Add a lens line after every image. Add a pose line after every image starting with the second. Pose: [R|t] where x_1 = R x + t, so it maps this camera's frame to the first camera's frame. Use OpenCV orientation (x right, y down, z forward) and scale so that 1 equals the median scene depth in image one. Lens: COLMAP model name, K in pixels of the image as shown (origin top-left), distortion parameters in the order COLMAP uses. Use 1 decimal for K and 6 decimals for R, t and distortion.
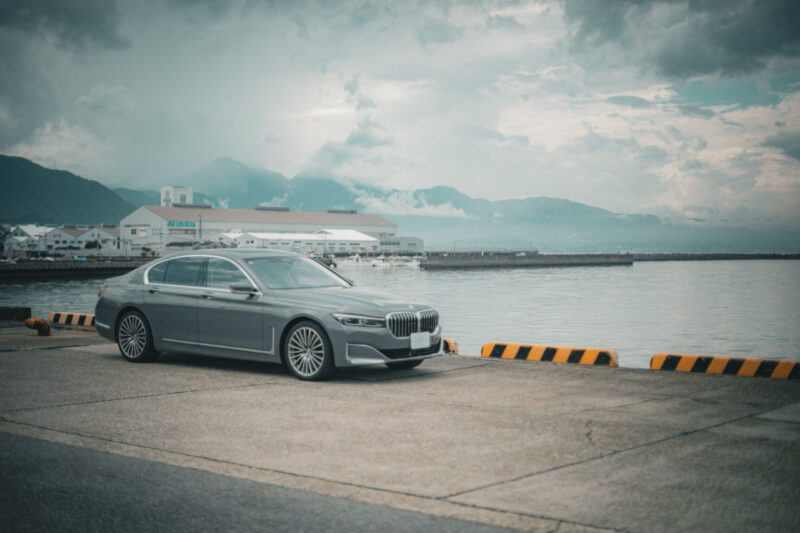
lens RADIAL K [[1159.0, 0, 400.0], [0, 1159.0, 266.5], [0, 0, 1]] dist [-0.111947, 0.000078]
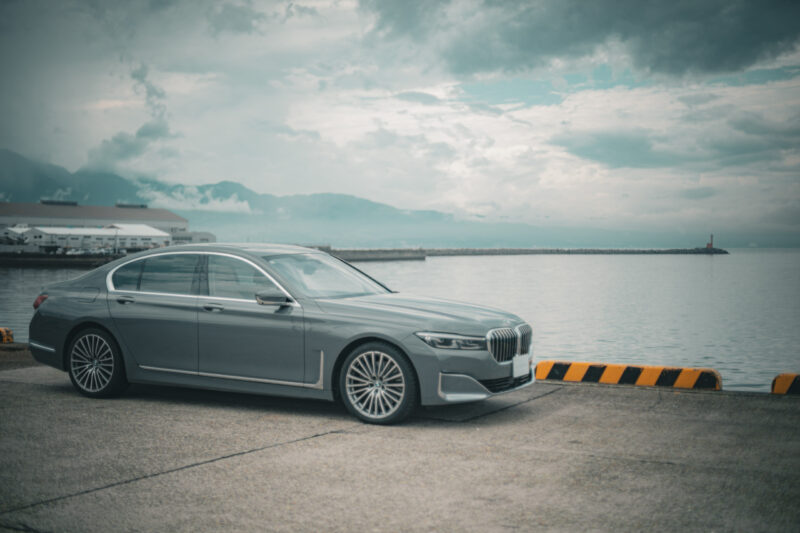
lens RADIAL K [[1159.0, 0, 400.0], [0, 1159.0, 266.5], [0, 0, 1]] dist [-0.111947, 0.000078]
pose [[0.982983, -0.002503, 0.183678, -0.190123], [0.001778, 0.999990, 0.004114, -0.003416], [-0.183687, -0.003718, 0.982978, 0.270424]]
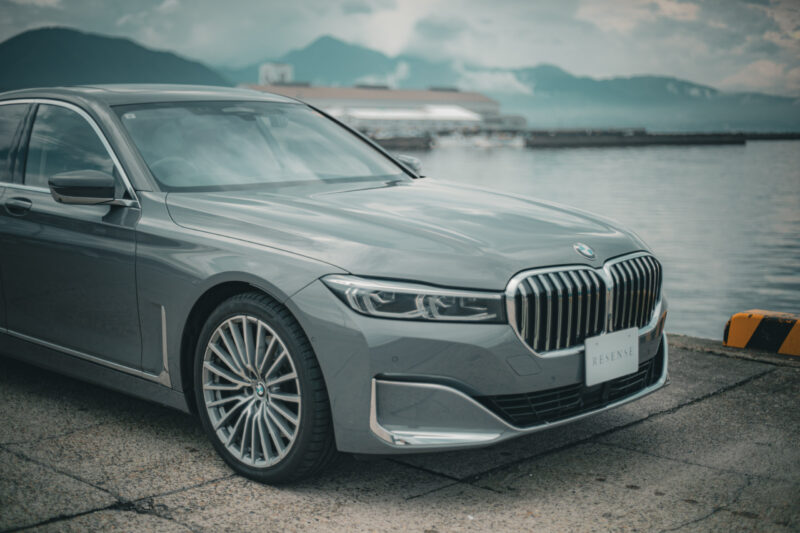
lens RADIAL K [[1159.0, 0, 400.0], [0, 1159.0, 266.5], [0, 0, 1]] dist [-0.111947, 0.000078]
pose [[0.996093, 0.007212, -0.088017, -0.012305], [0.001992, 0.994571, 0.104044, 0.006500], [0.088290, -0.103813, 0.990670, 0.662639]]
